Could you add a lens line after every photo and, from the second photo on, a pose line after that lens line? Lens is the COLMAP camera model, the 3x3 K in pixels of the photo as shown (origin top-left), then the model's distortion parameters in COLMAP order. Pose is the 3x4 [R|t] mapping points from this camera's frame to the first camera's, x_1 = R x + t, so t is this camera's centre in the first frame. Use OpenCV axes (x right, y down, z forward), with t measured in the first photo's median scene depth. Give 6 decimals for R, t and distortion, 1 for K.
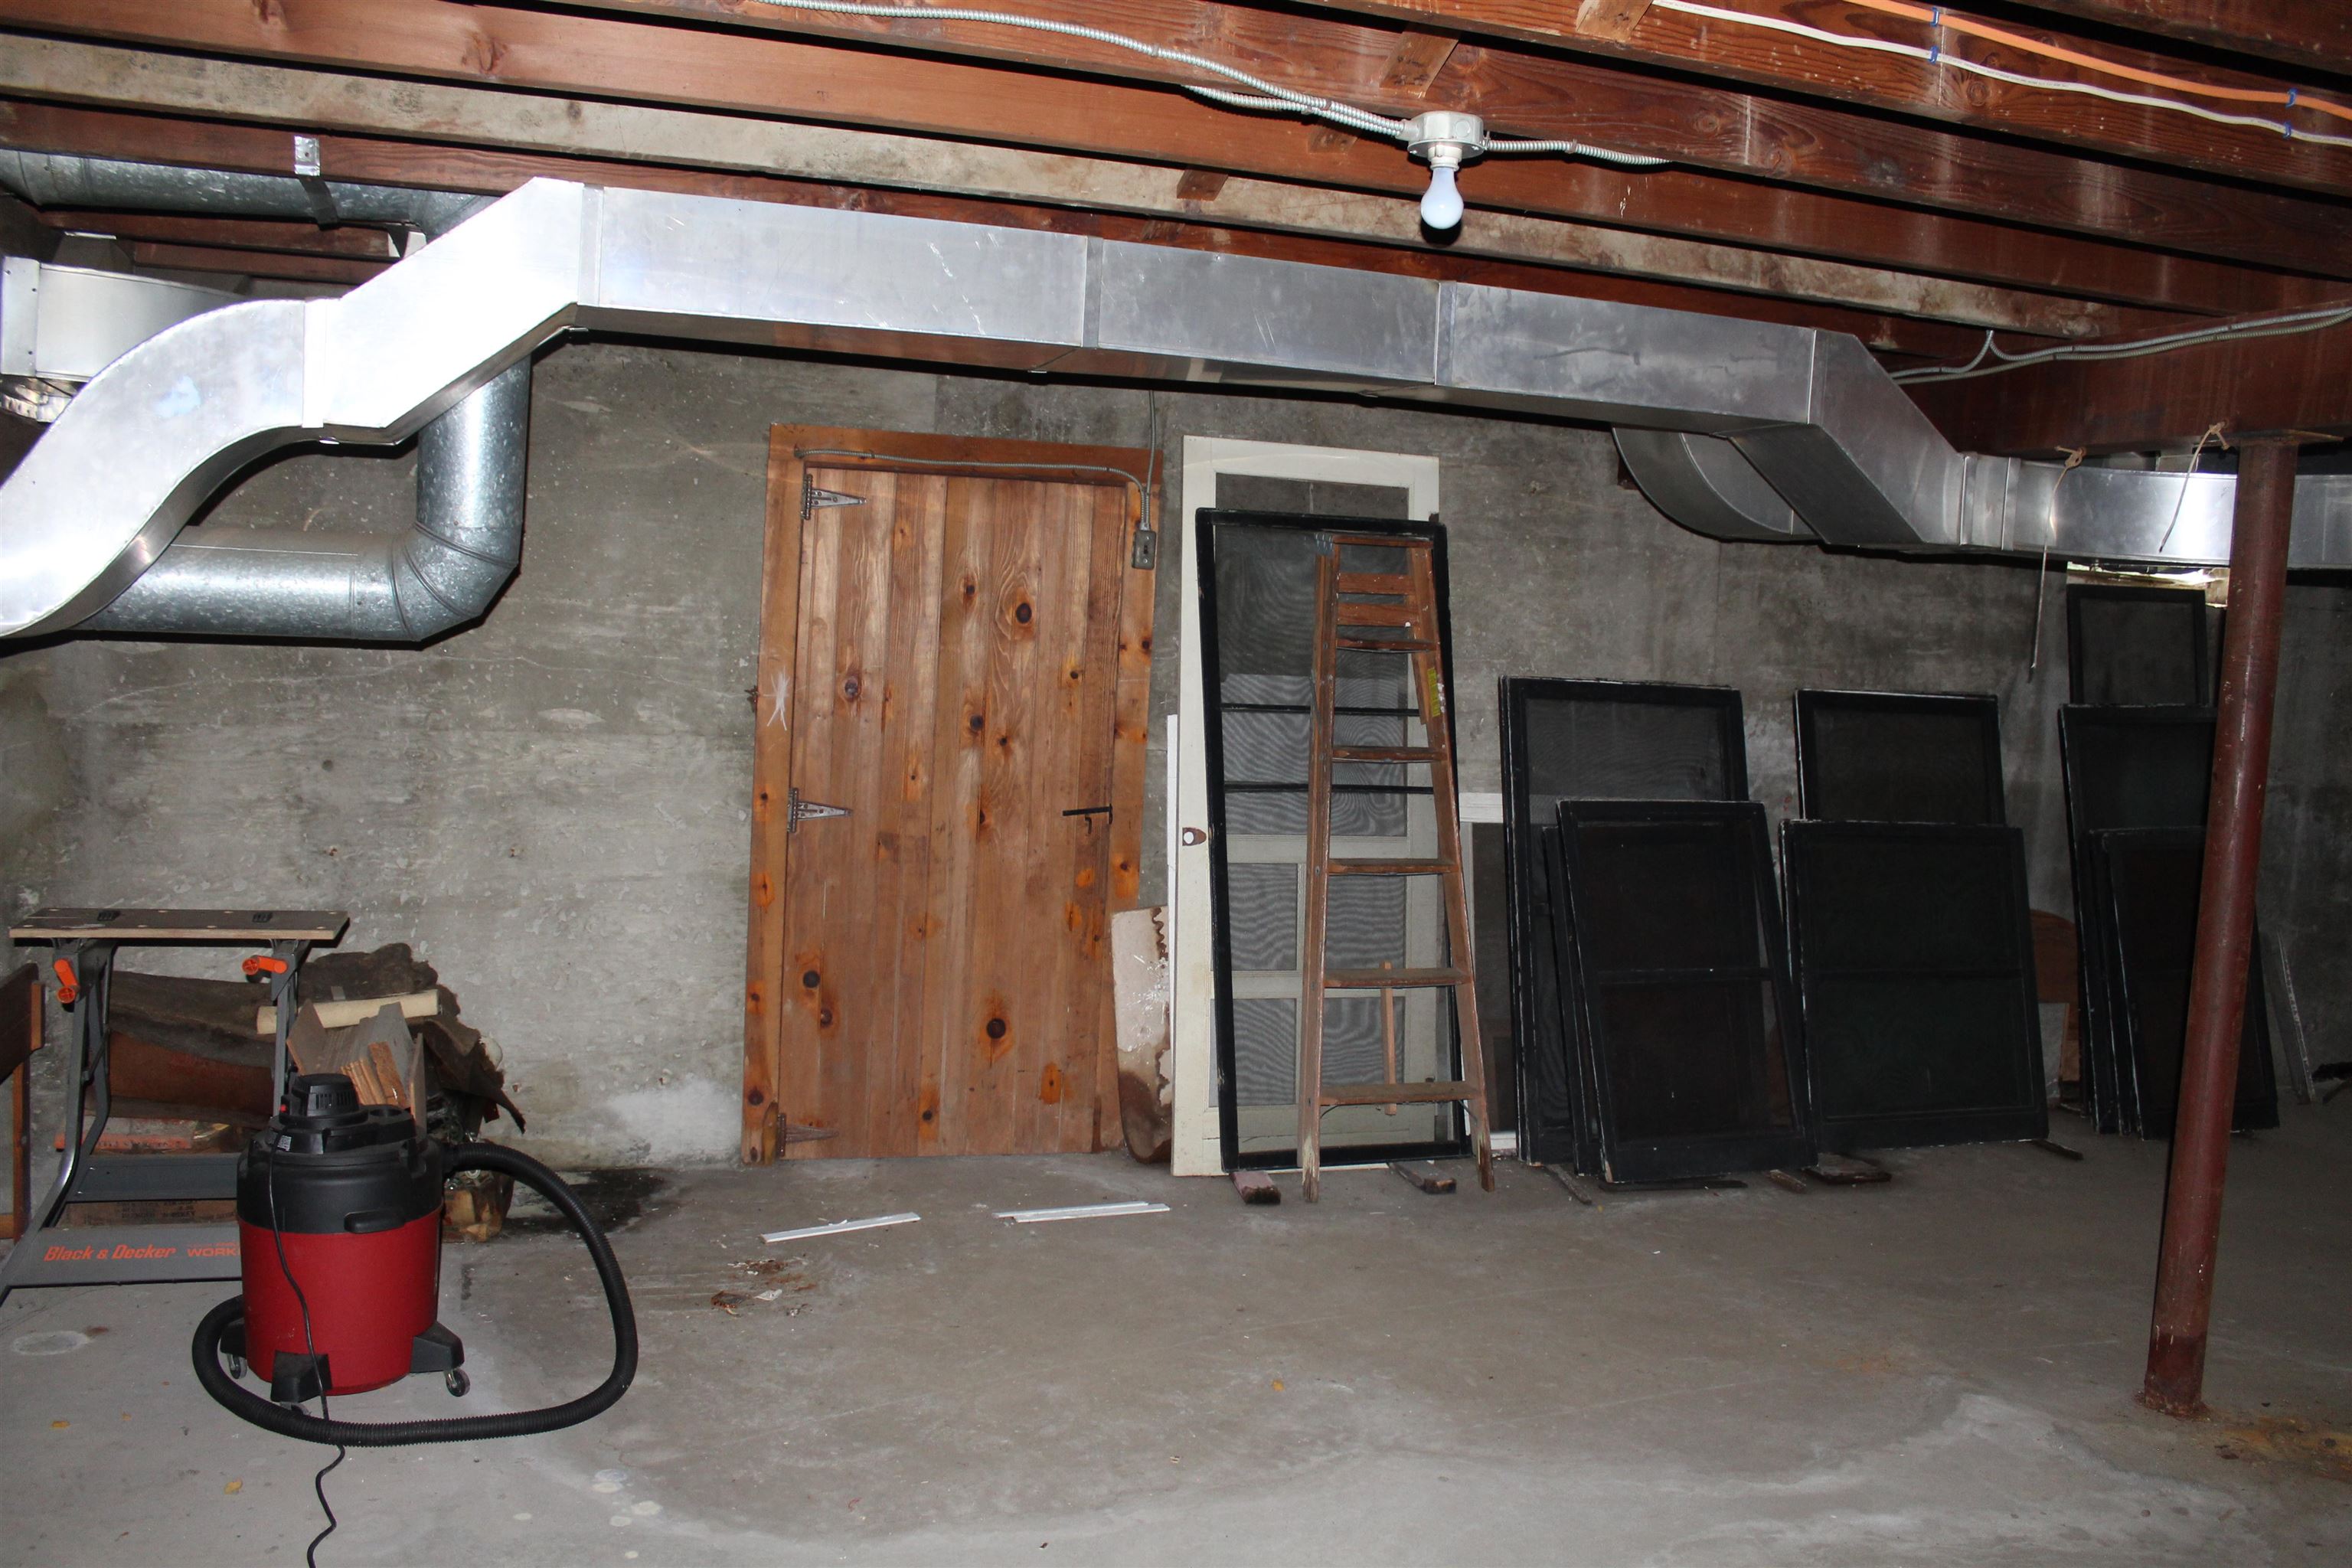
lens RADIAL K [[1937.2, 0, 1176.0], [0, 1937.2, 784.0], [0, 0, 1]] dist [-0.160033, 0.138816]
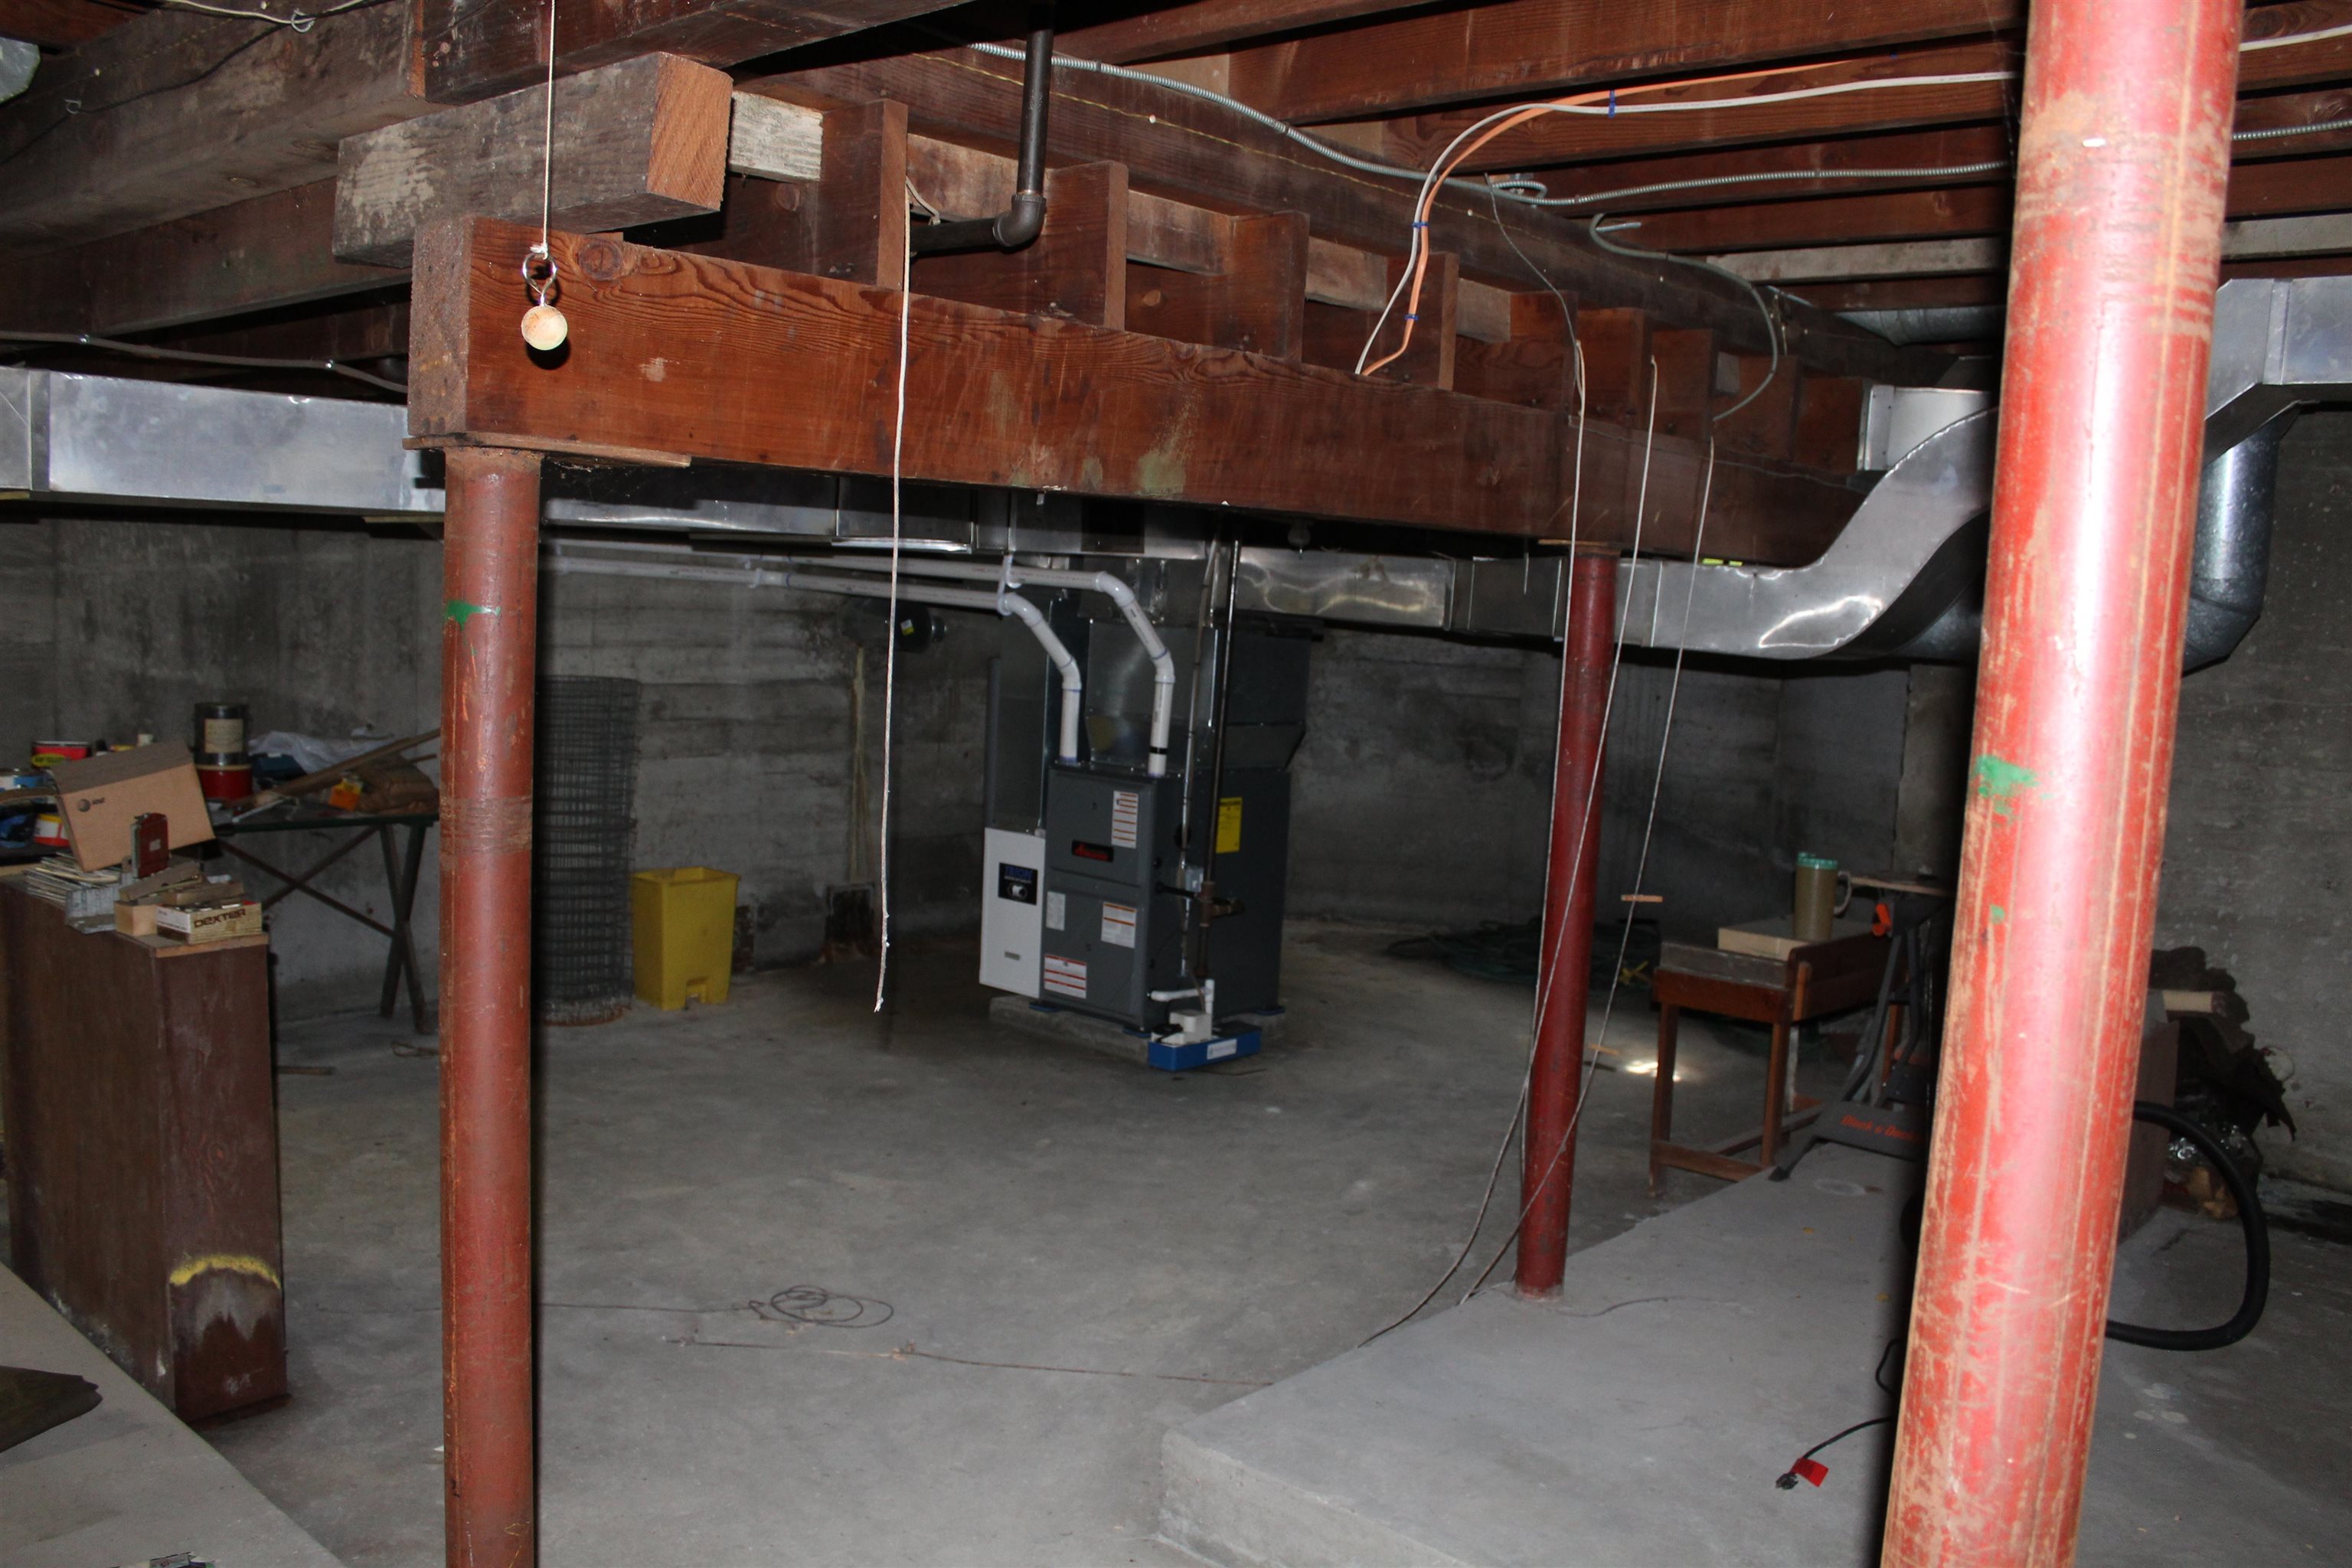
lens RADIAL K [[1937.2, 0, 1176.0], [0, 1937.2, 784.0], [0, 0, 1]] dist [-0.160033, 0.138816]
pose [[0.467083, 0.067907, -0.881602, 0.274781], [-0.103199, 0.994419, 0.021921, 0.024308], [0.878170, 0.080742, 0.471484, -0.072278]]
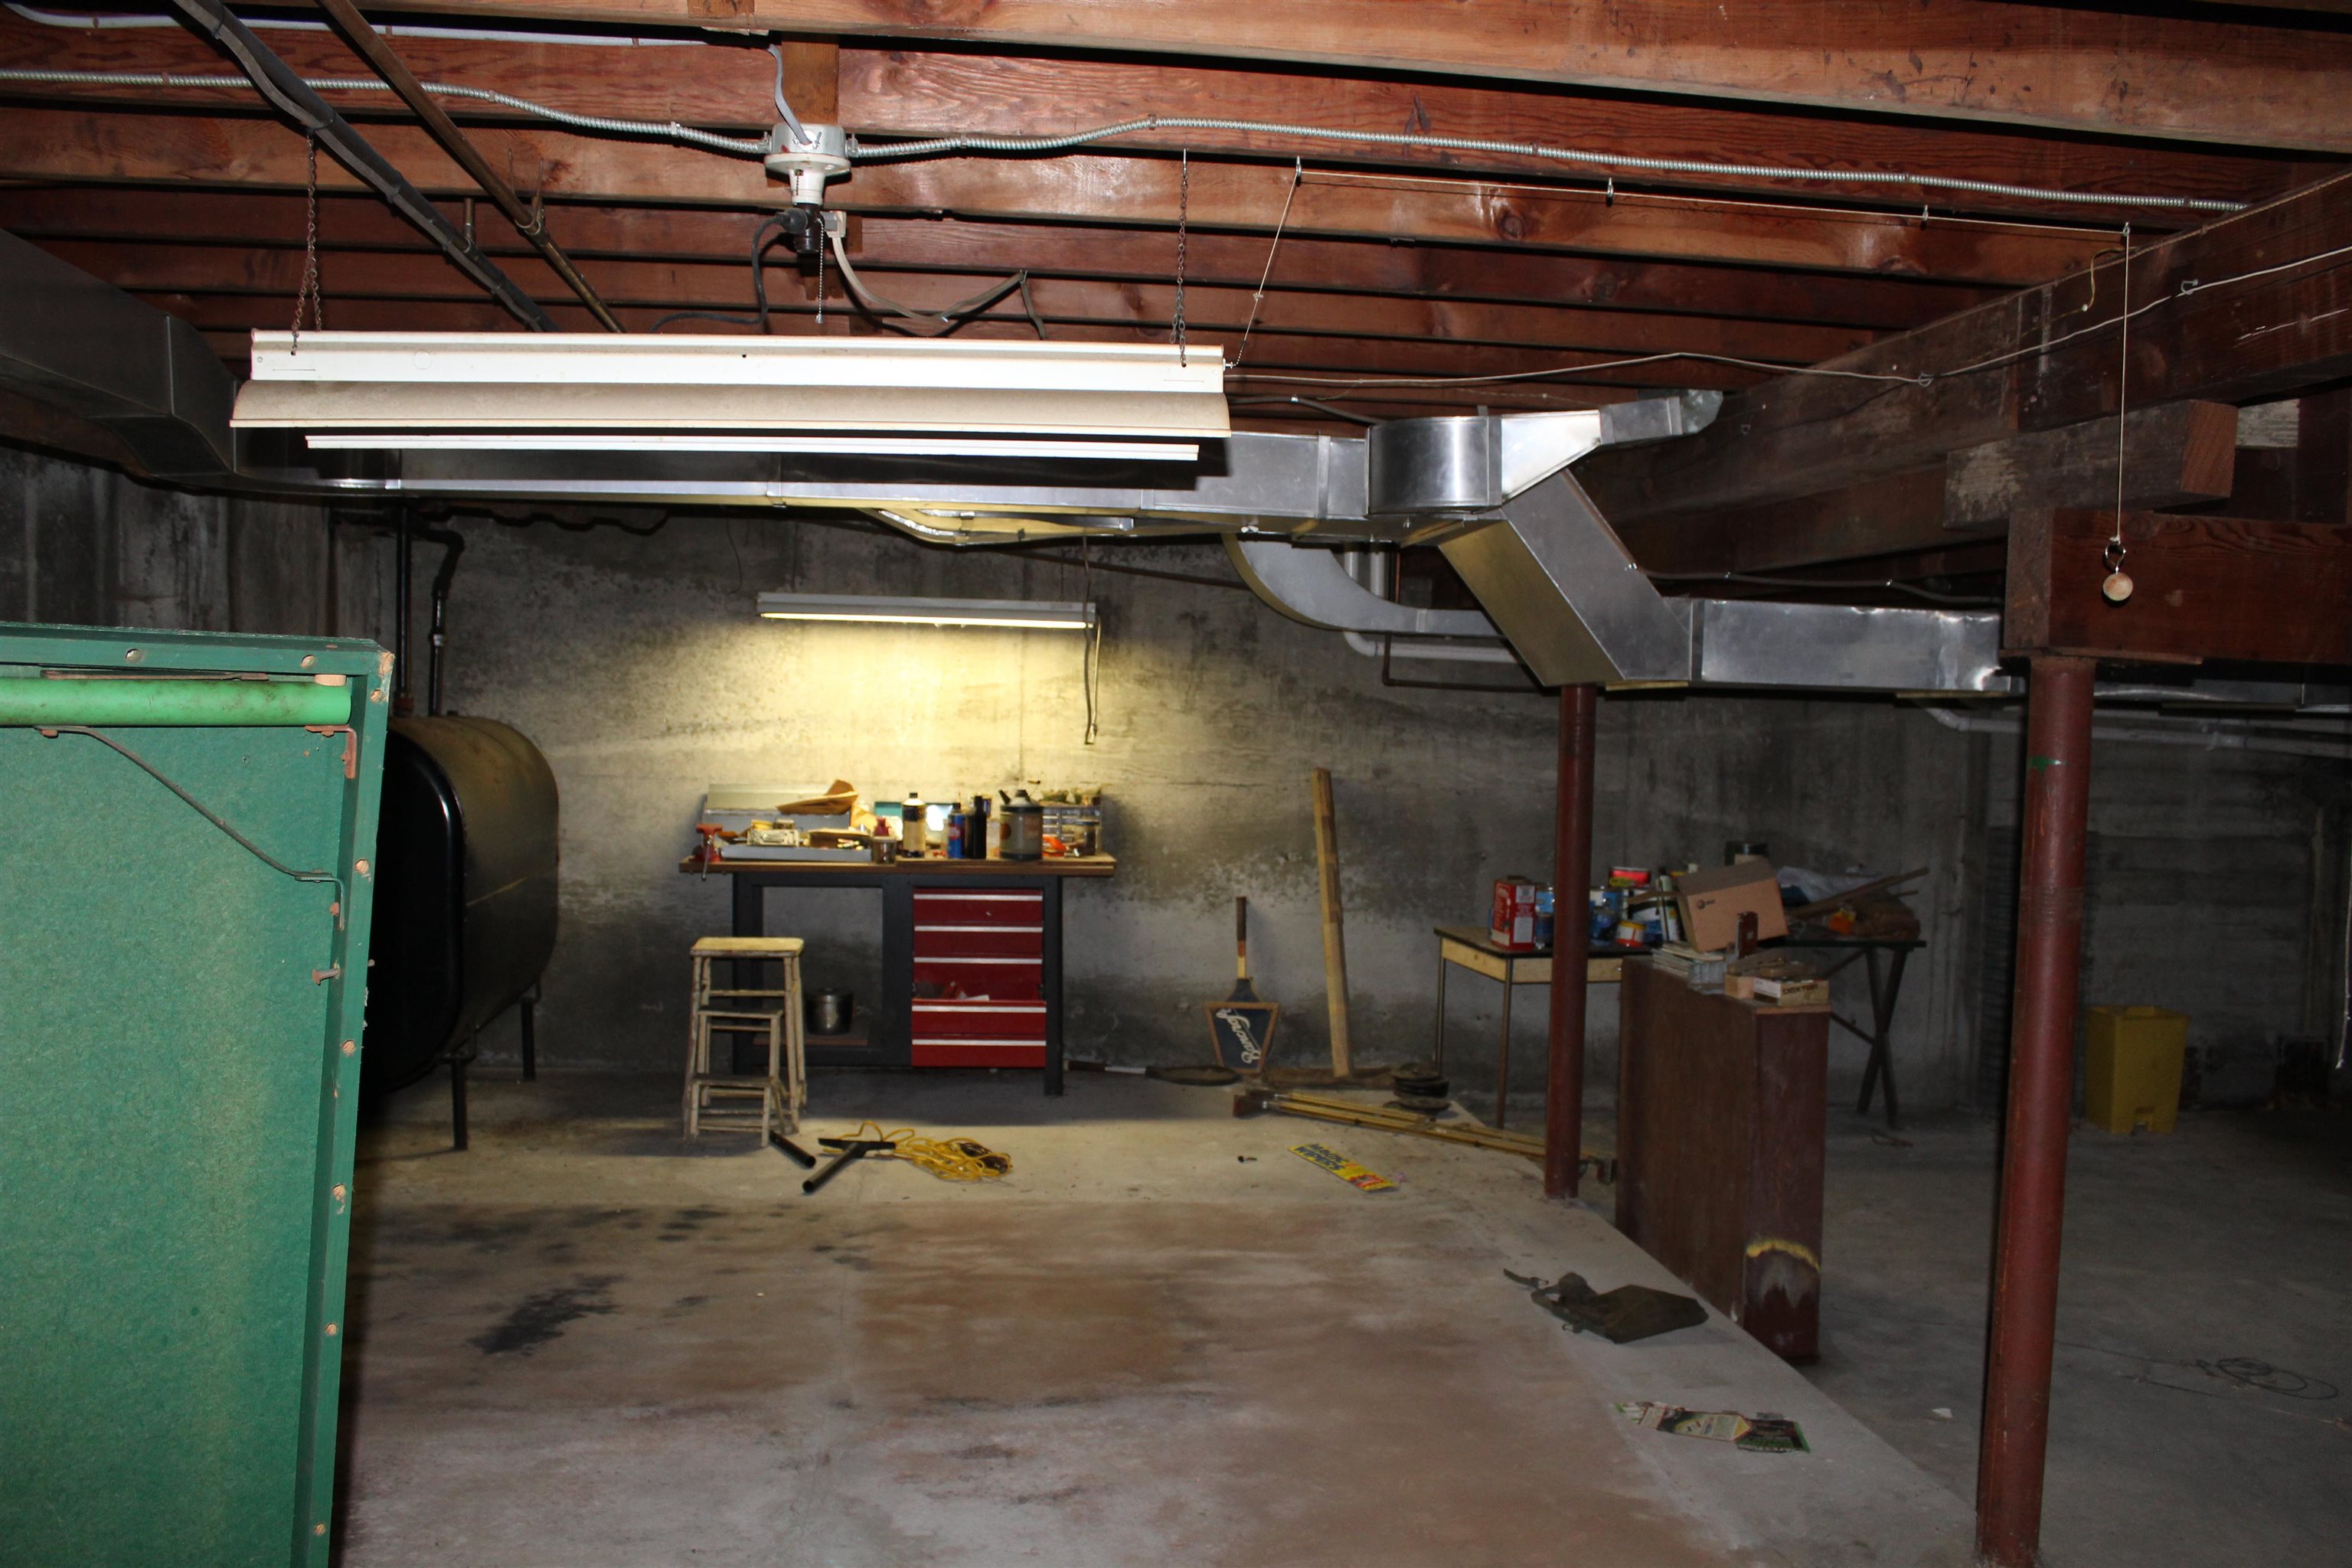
lens RADIAL K [[1937.2, 0, 1176.0], [0, 1937.2, 784.0], [0, 0, 1]] dist [-0.160033, 0.138816]
pose [[-0.222906, -0.007319, -0.974813, 0.697361], [-0.122039, 0.992314, 0.020456, 0.054756], [0.967171, 0.123525, -0.222086, -0.222034]]
